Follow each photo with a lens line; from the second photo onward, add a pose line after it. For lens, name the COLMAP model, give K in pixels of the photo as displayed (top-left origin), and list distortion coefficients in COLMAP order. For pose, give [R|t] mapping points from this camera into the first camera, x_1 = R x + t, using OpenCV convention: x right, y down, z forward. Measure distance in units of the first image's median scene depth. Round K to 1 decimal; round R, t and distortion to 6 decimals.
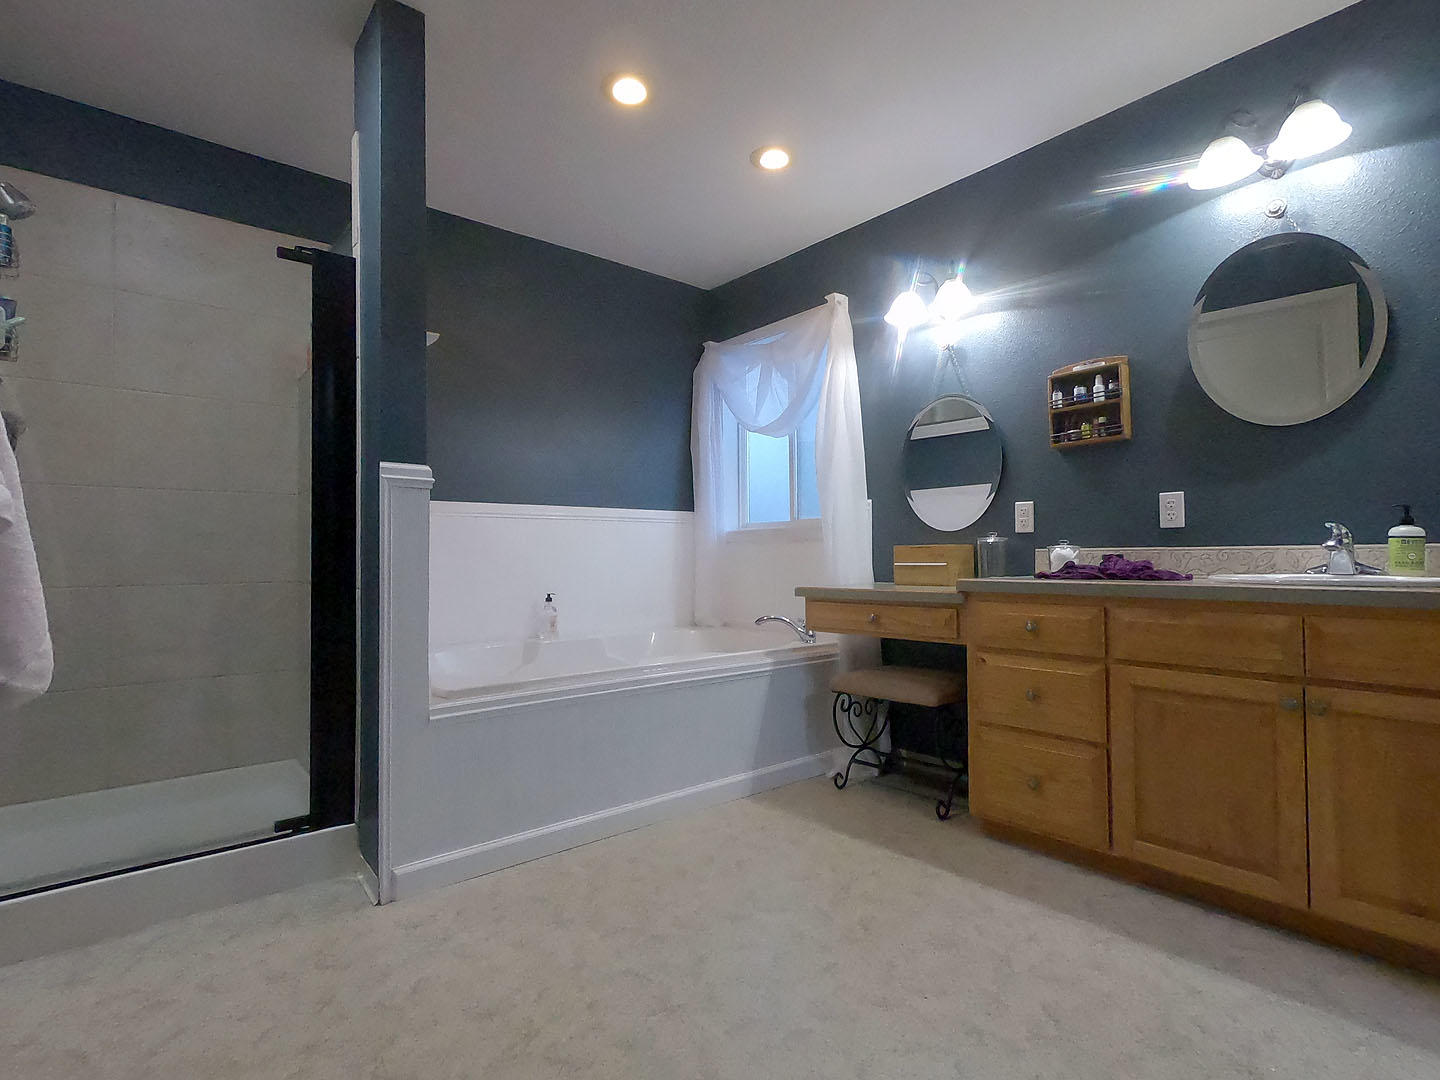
lens RADIAL K [[722.0, 0, 720.0], [0, 722.0, 540.0], [0, 0, 1]] dist [0.000210, 0.000328]
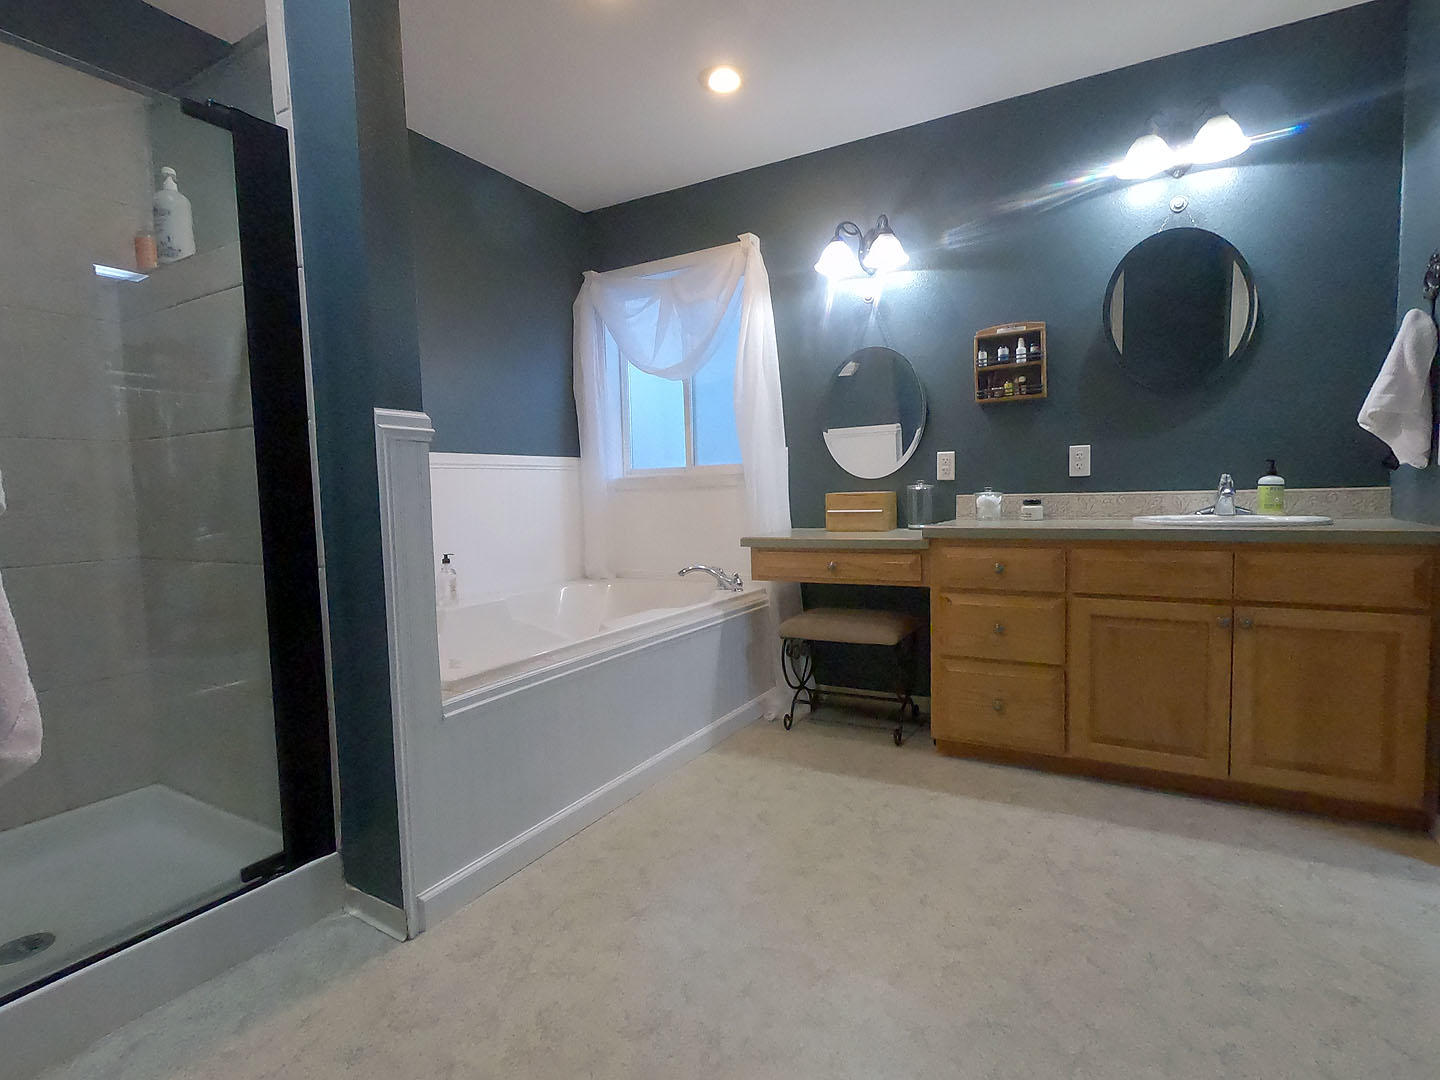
lens RADIAL K [[722.0, 0, 720.0], [0, 722.0, 540.0], [0, 0, 1]] dist [0.000210, 0.000328]
pose [[0.939403, -0.041116, 0.340341, -0.304437], [0.010923, 0.995867, 0.090160, -0.024728], [-0.342642, -0.080979, 0.935970, 0.094004]]
